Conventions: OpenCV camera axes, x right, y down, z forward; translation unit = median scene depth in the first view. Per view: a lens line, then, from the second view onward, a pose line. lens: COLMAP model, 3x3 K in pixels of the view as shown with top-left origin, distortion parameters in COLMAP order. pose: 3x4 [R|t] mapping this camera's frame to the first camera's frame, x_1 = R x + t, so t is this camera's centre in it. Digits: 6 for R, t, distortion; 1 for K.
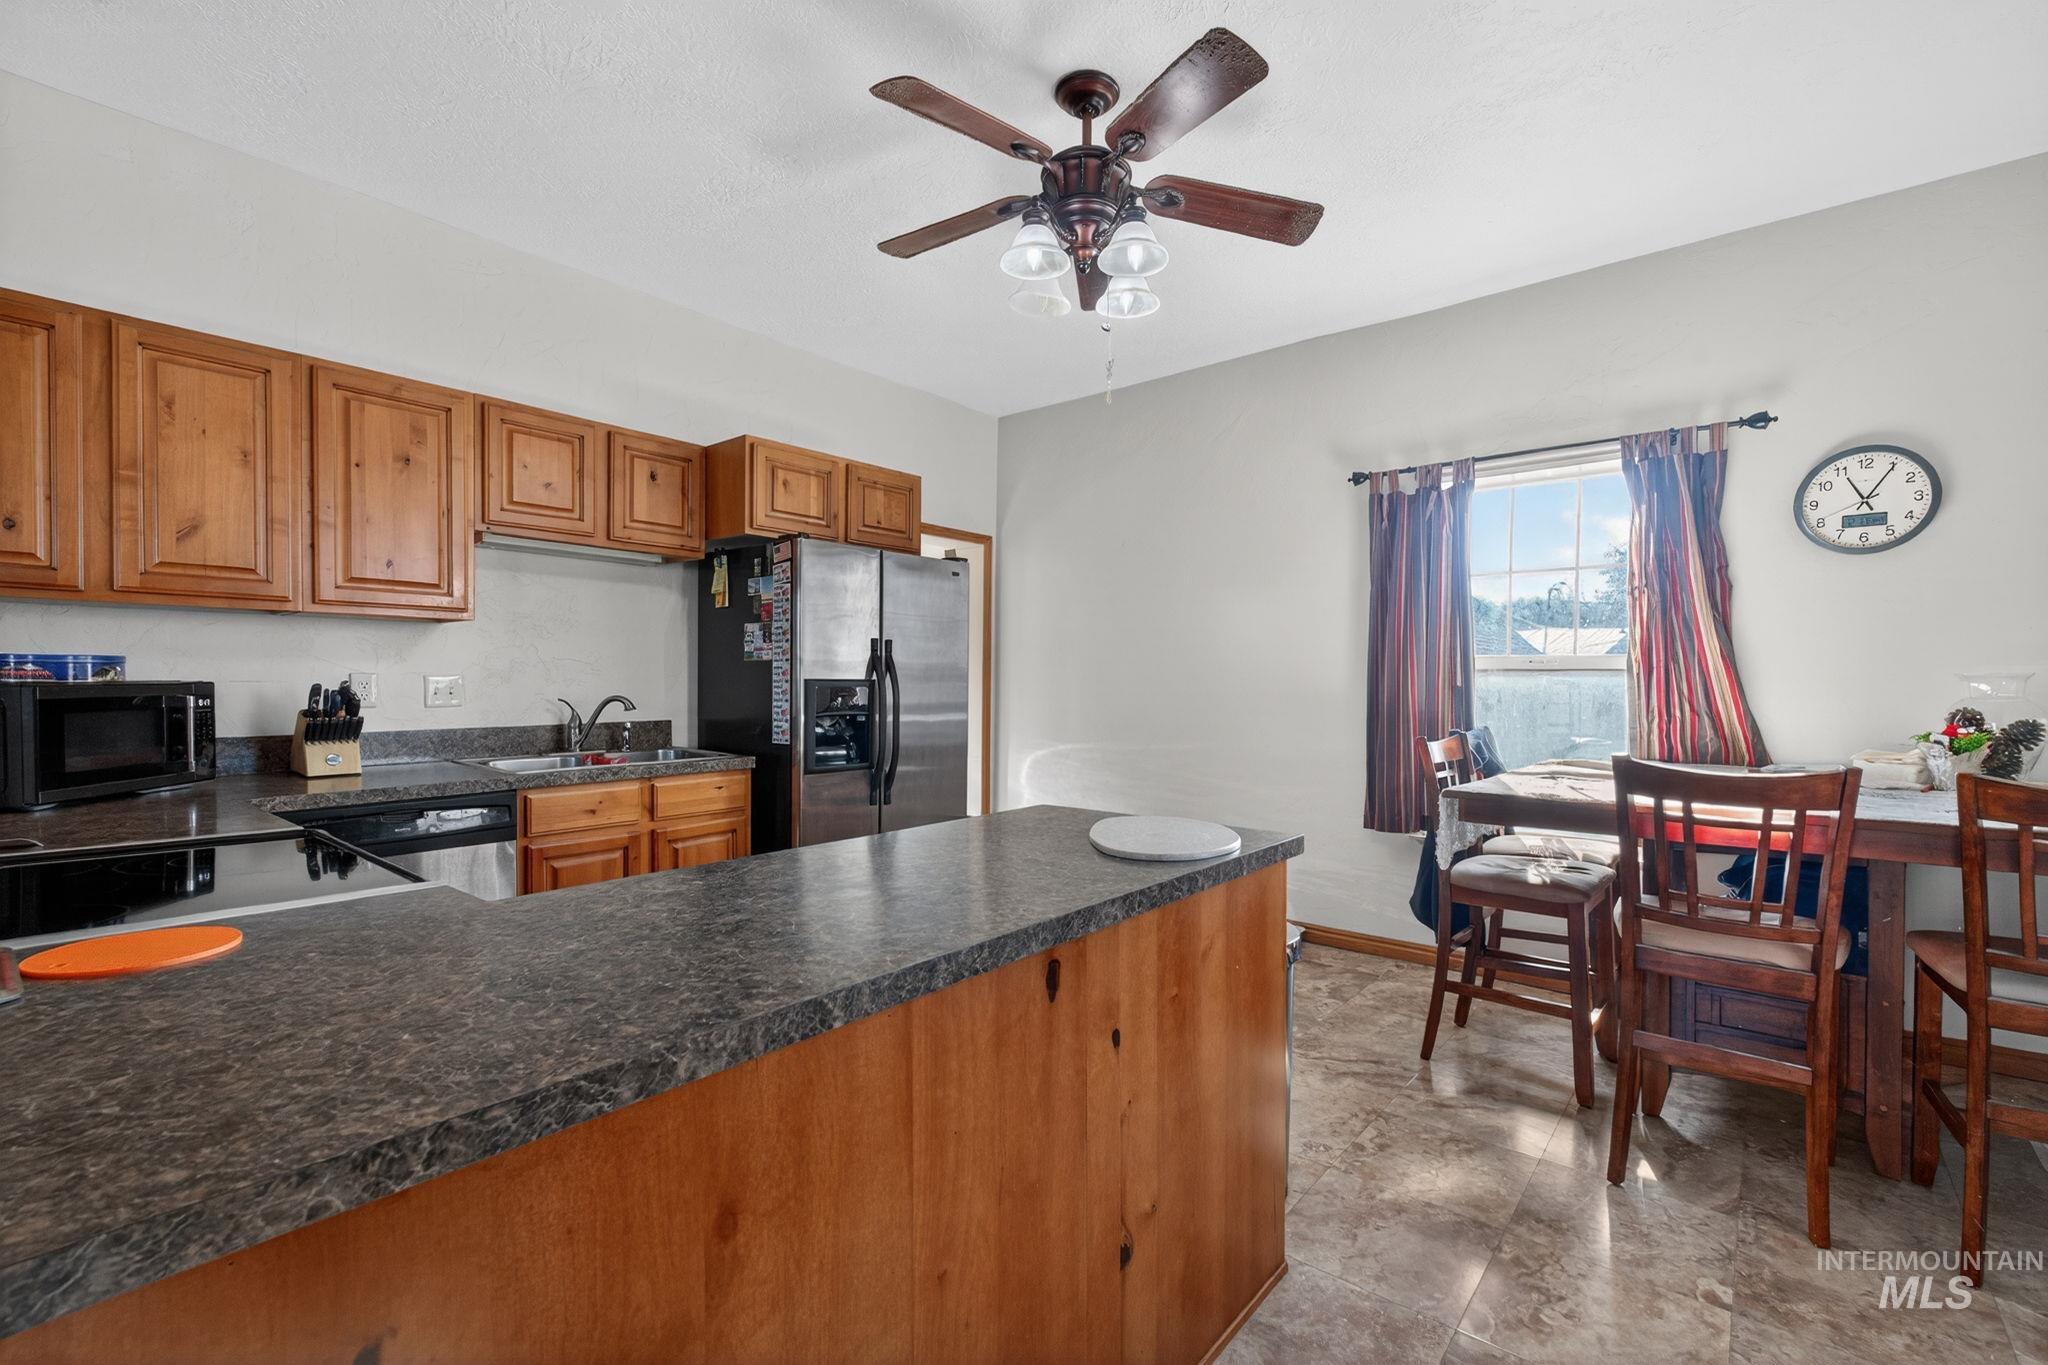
lens RADIAL K [[893.5, 0, 1021.5], [0, 893.5, 706.9], [0, 0, 1]] dist [0.000534, 0.000105]
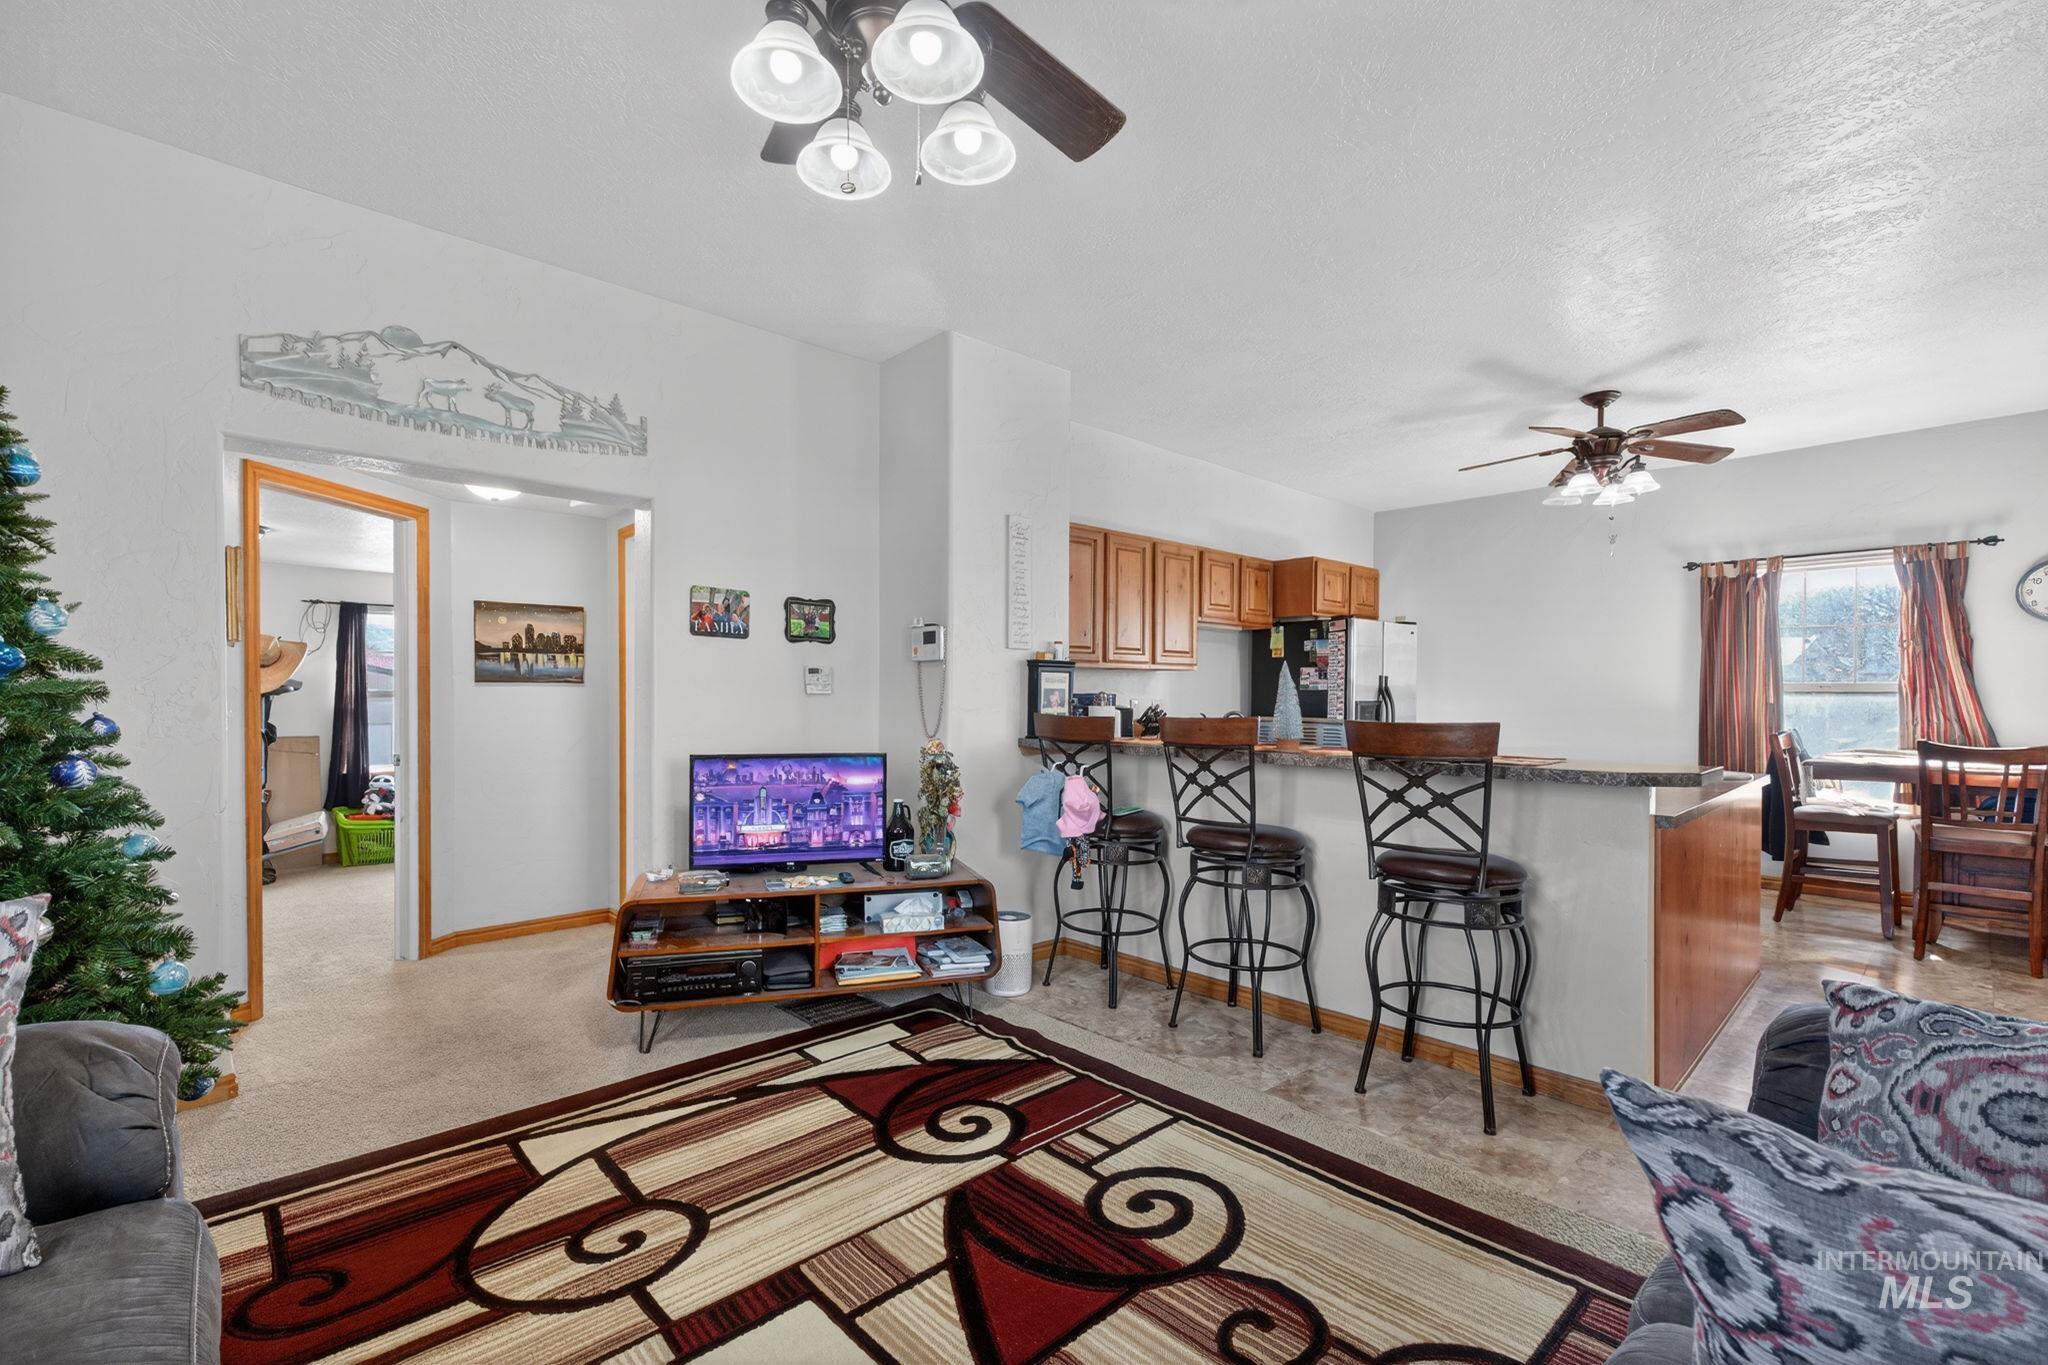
lens RADIAL K [[892.5, 0, 1020.0], [0, 892.5, 712.4], [0, 0, 1]] dist [-0.000866, -0.000193]
pose [[0.992681, -0.004598, -0.120682, -0.707942], [0.003811, 0.999970, -0.006755, -0.001516], [0.120709, 0.006245, 0.992668, -0.791993]]
